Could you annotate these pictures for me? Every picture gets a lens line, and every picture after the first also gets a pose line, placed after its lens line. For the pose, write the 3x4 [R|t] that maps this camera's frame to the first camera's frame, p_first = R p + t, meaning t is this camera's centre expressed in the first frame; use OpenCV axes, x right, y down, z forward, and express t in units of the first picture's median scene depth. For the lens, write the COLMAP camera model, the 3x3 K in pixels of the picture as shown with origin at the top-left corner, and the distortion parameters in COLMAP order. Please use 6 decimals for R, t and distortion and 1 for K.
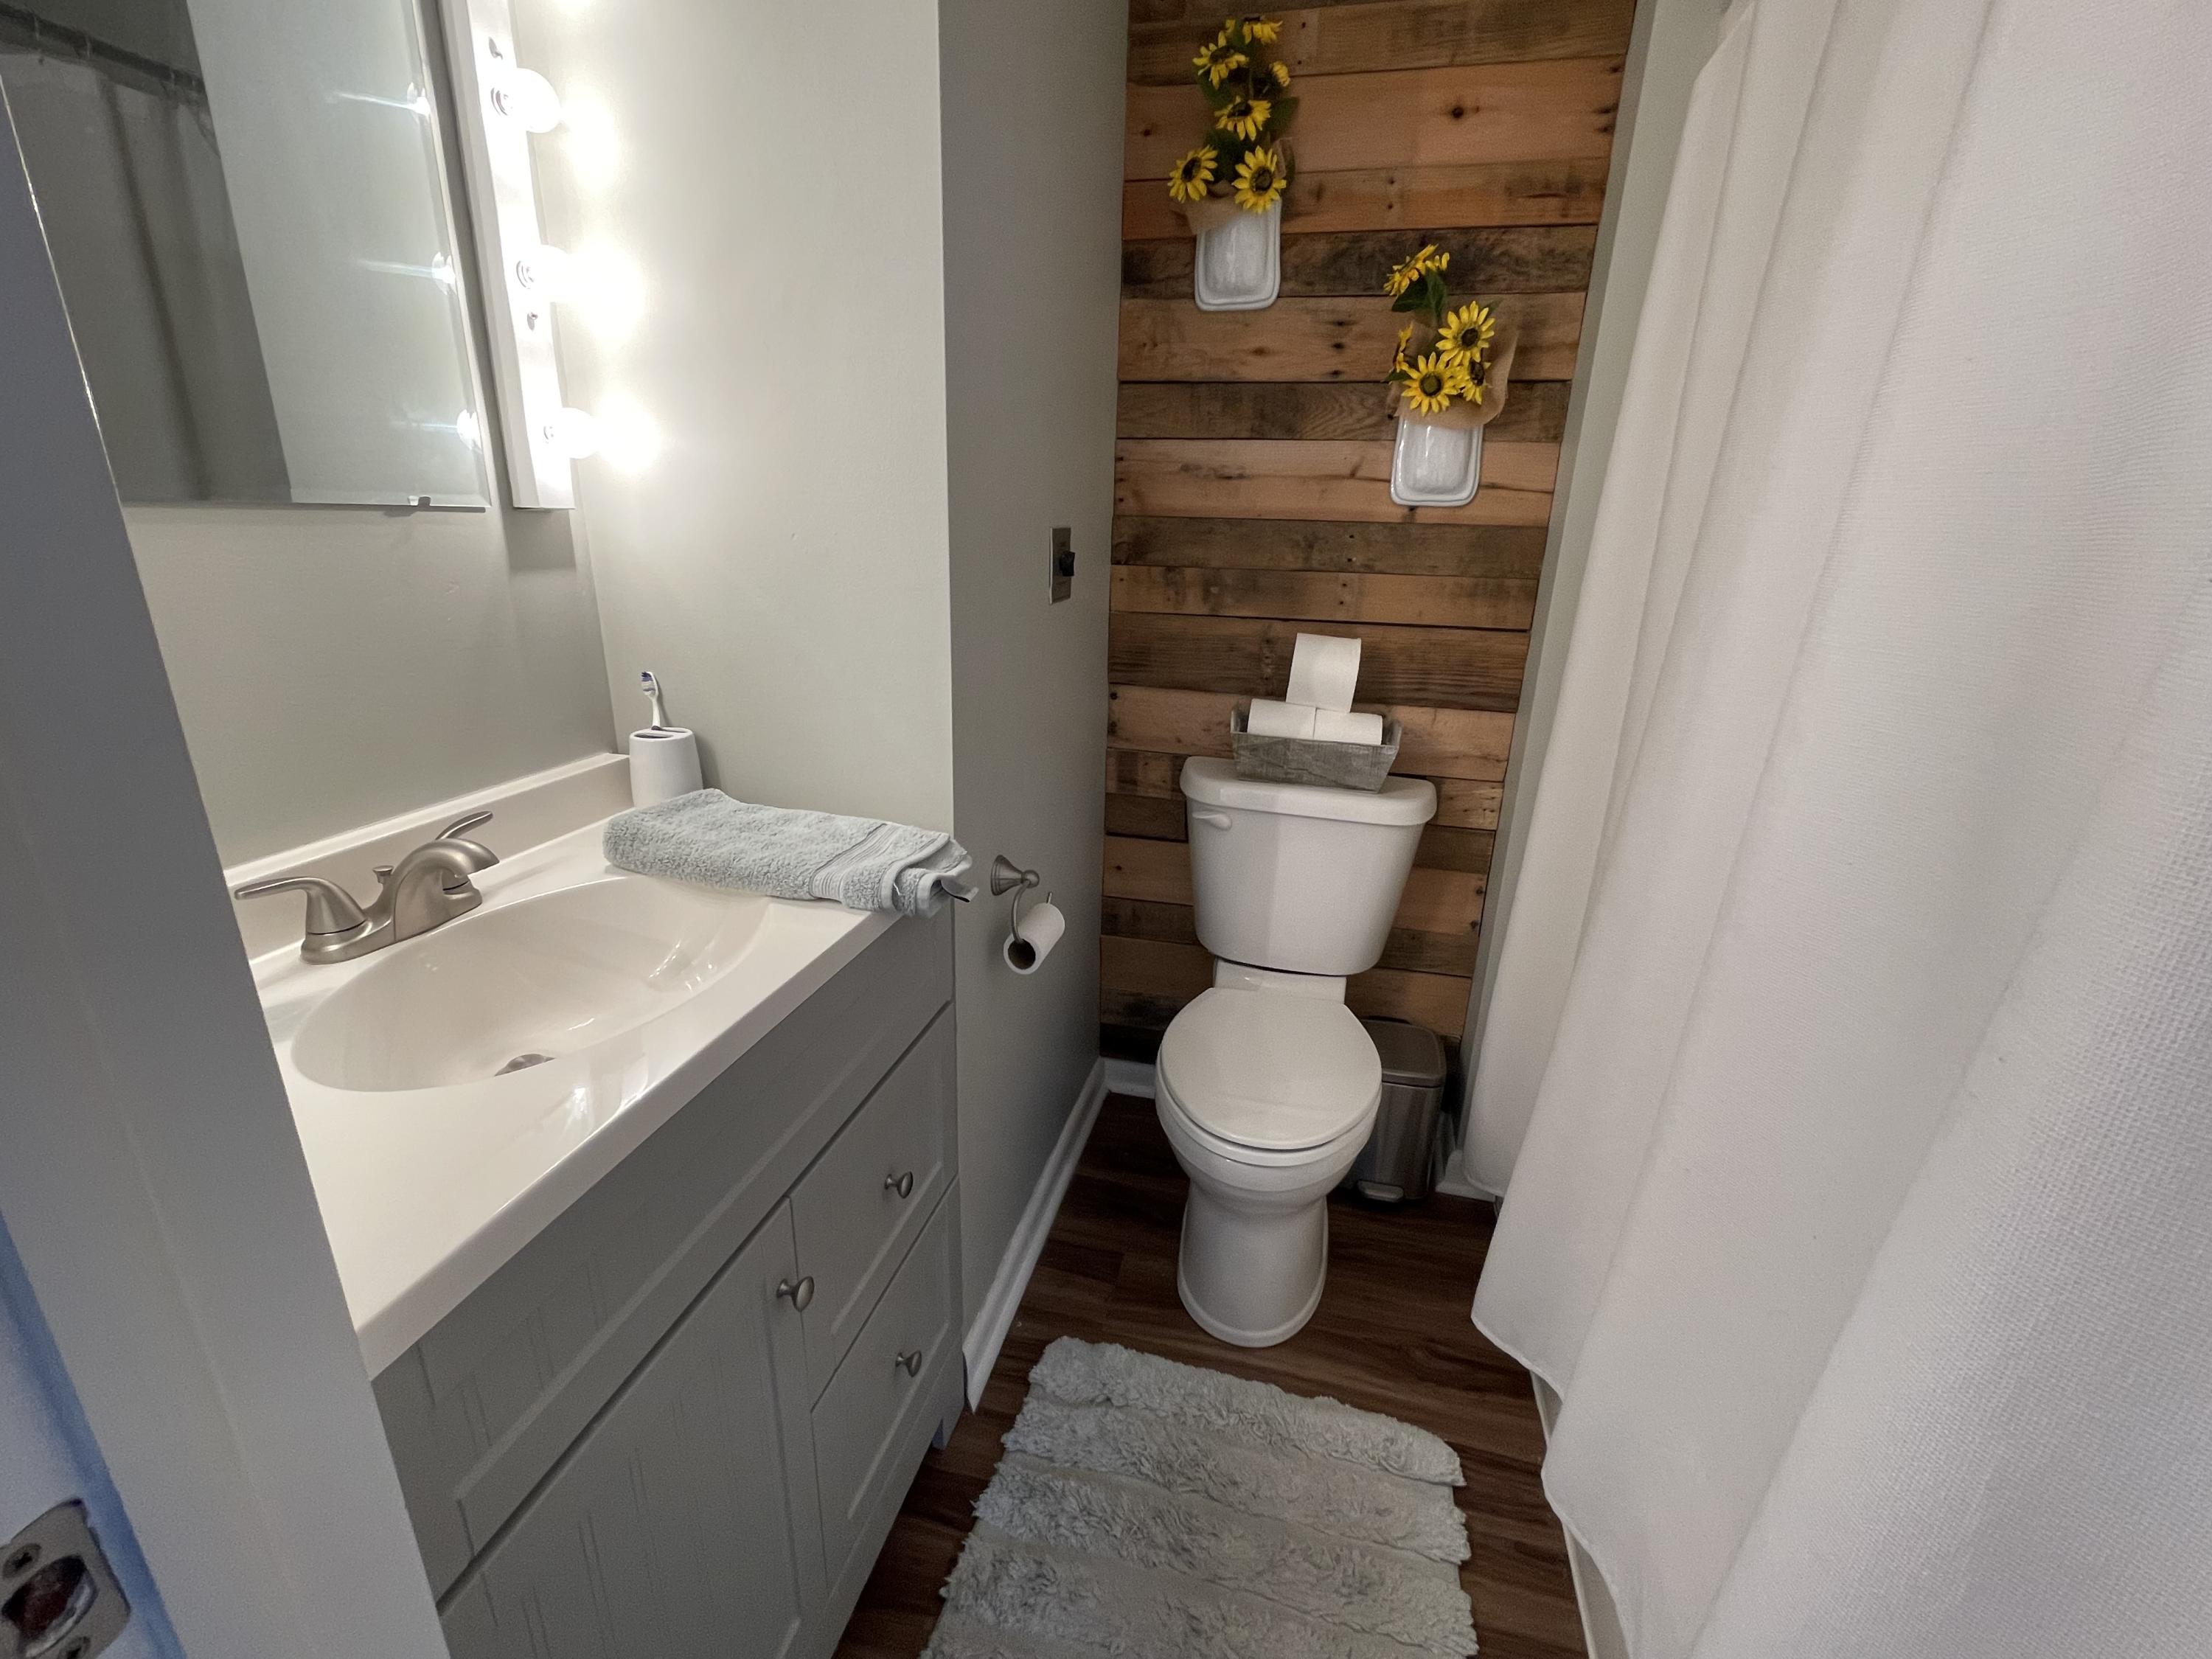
lens RADIAL K [[945.8, 0, 1102.7], [0, 945.8, 831.0], [0, 0, 1]] dist [-0.002339, -0.000083]
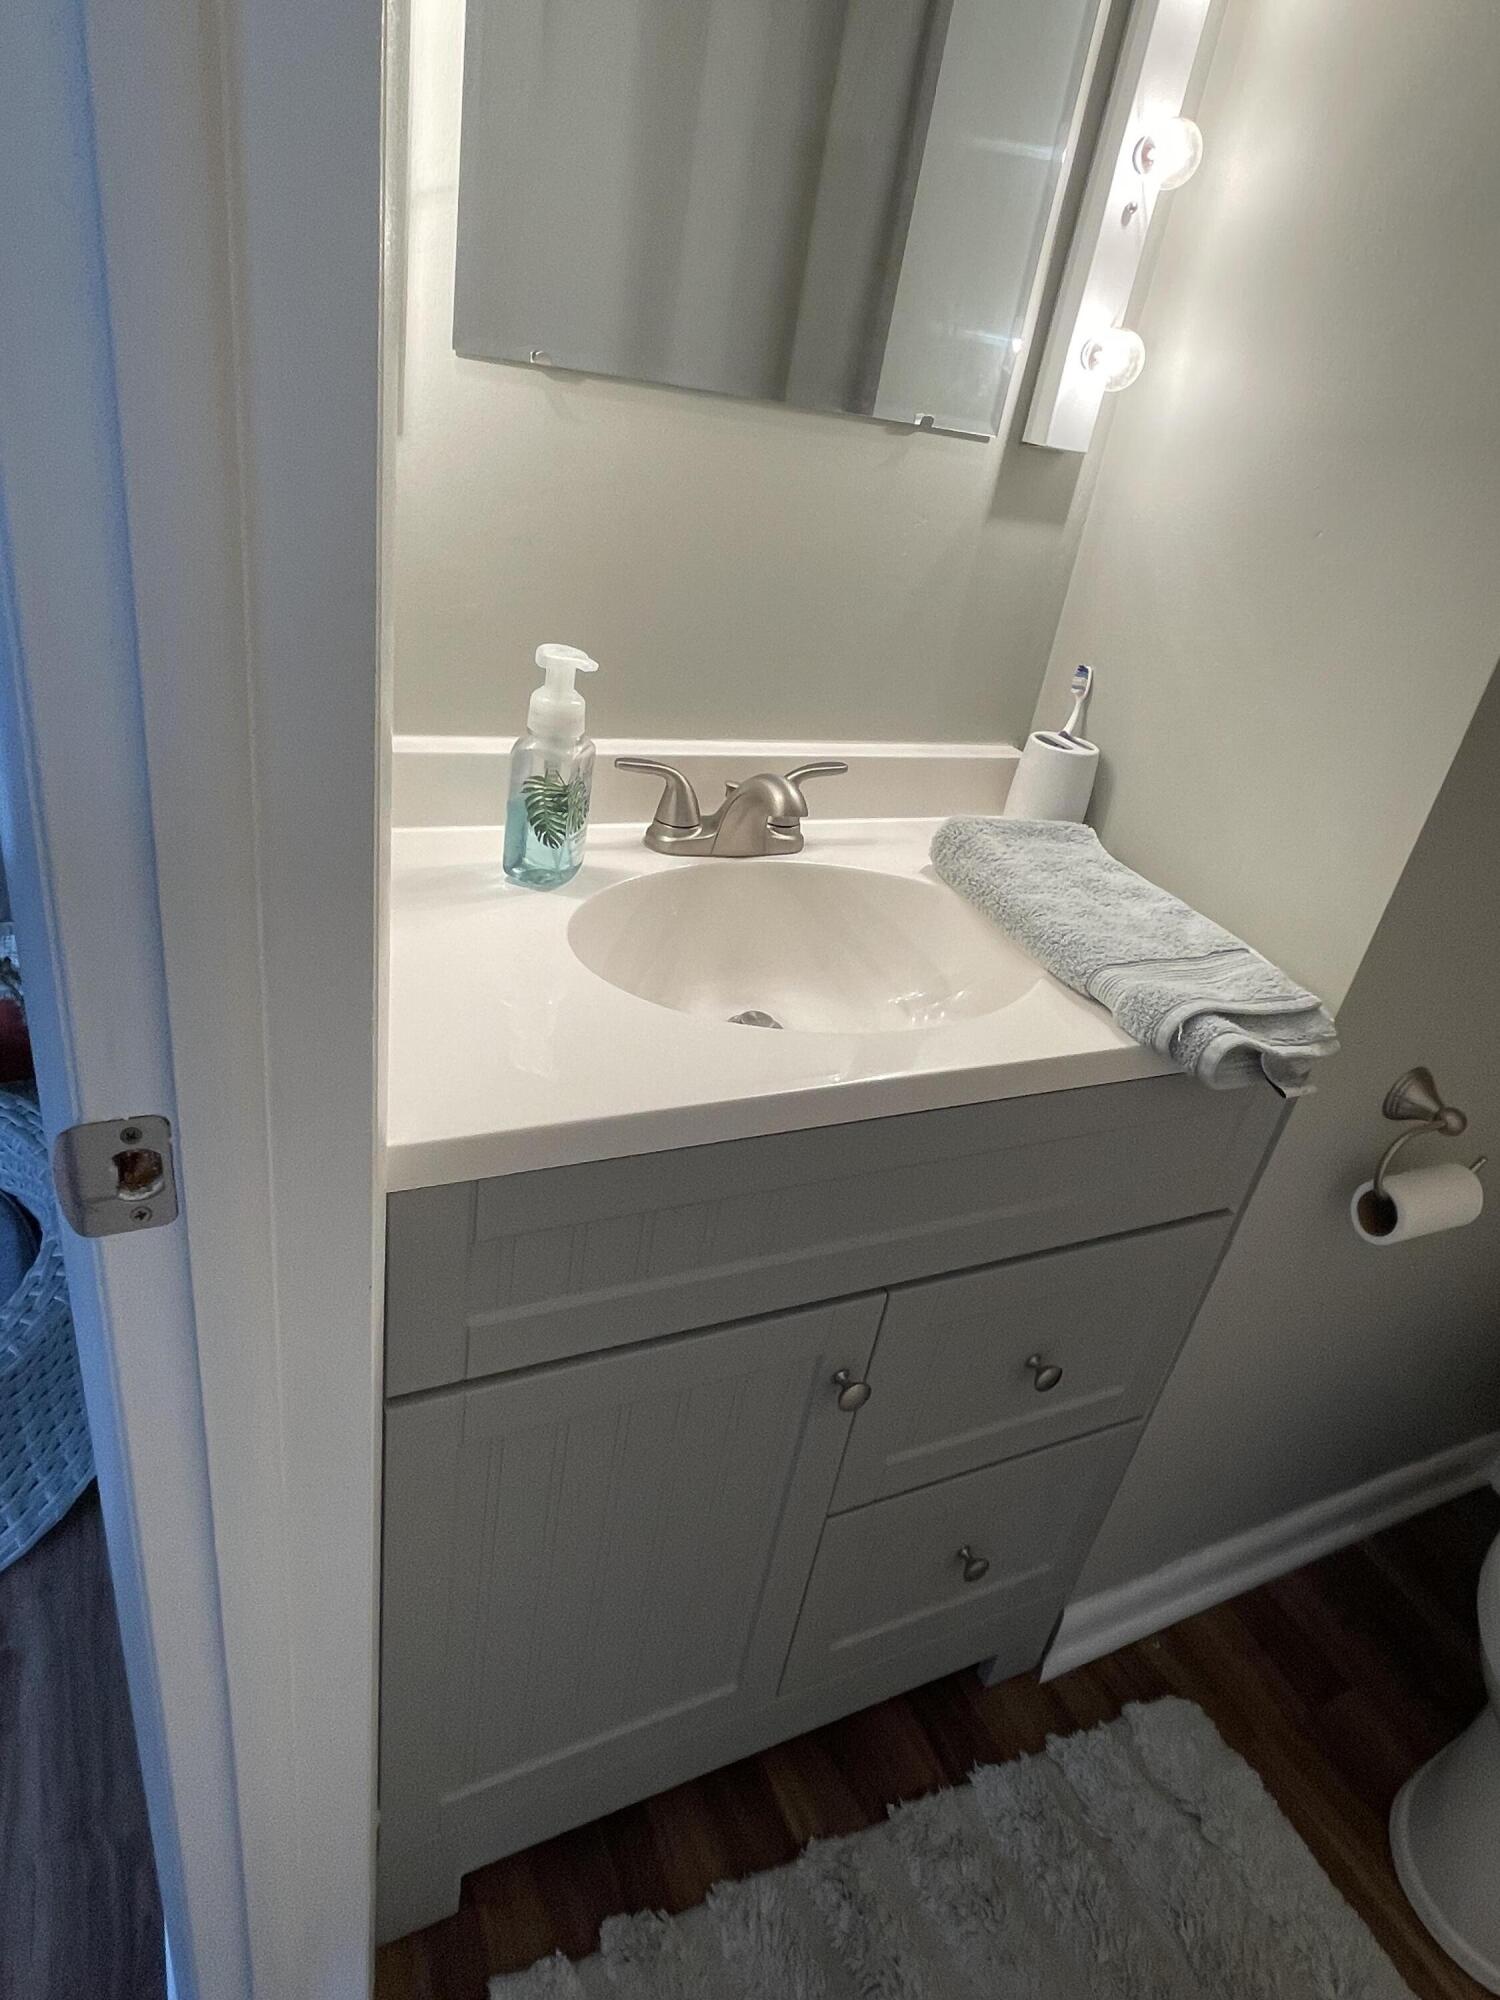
lens RADIAL K [[1202.5, 0, 745.0], [0, 1202.5, 1000.5], [0, 0, 1]] dist [-0.003853, 0.004985]
pose [[0.637668, 0.429771, -0.639278, 0.132053], [-0.371514, 0.898581, 0.233517, -0.045519], [0.674802, 0.088595, 0.732662, 0.070079]]
